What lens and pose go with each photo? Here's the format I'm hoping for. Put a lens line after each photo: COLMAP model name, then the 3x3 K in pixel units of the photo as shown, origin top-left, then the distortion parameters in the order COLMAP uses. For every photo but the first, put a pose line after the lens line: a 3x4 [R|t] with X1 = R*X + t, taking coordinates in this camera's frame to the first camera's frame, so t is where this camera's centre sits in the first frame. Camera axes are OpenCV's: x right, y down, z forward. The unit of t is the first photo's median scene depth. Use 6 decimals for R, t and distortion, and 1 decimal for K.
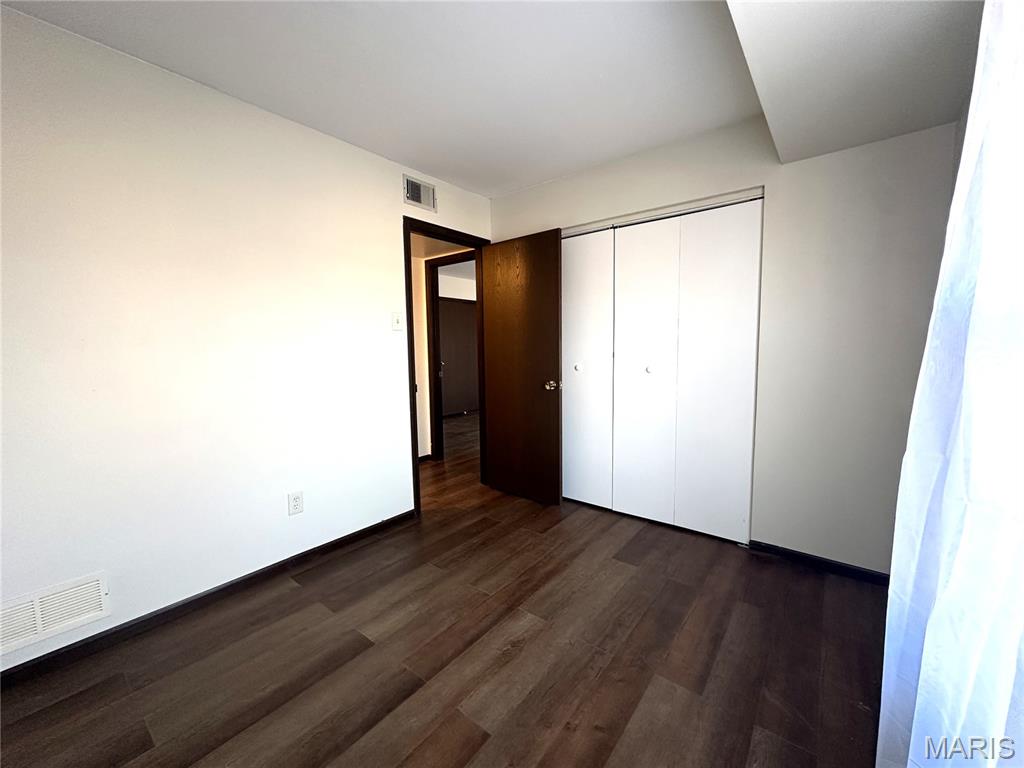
lens RADIAL K [[407.8, 0, 512.3], [0, 407.8, 390.0], [0, 0, 1]] dist [-0.001628, -0.000073]
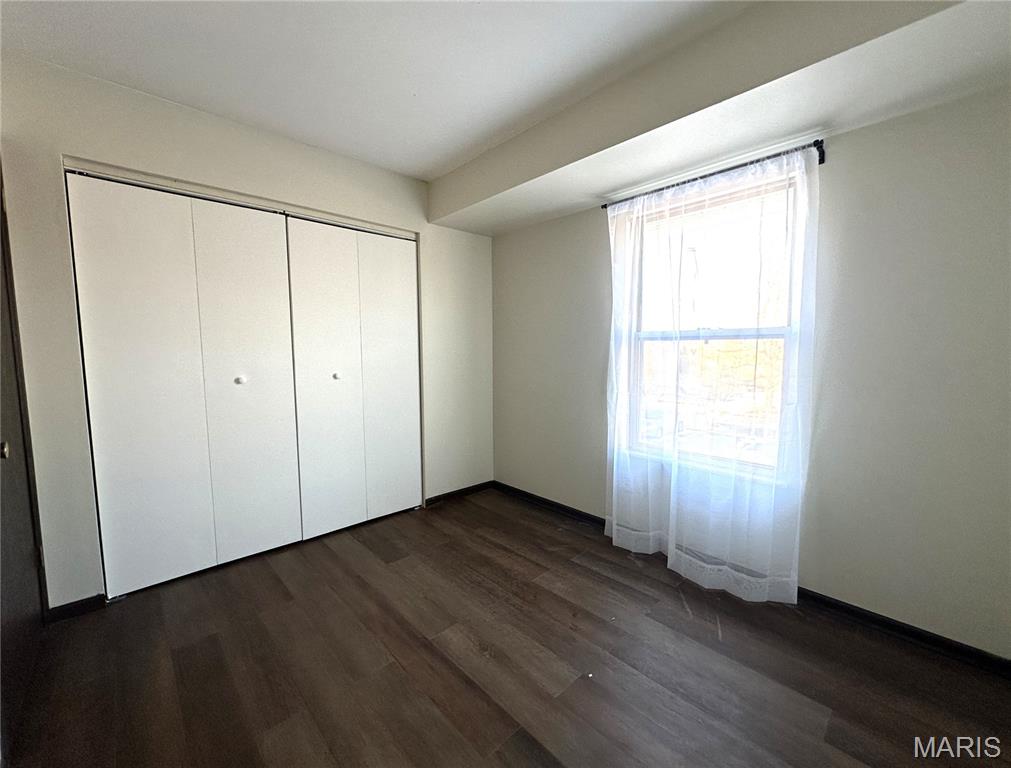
lens RADIAL K [[409.7, 0, 500.0], [0, 409.7, 386.7], [0, 0, 1]] dist [-0.002145, -0.000343]
pose [[0.144984, -0.078667, 0.986302, -0.785487], [0.108381, 0.992099, 0.063198, -0.058968], [-0.983480, 0.097734, 0.152364, 0.632996]]
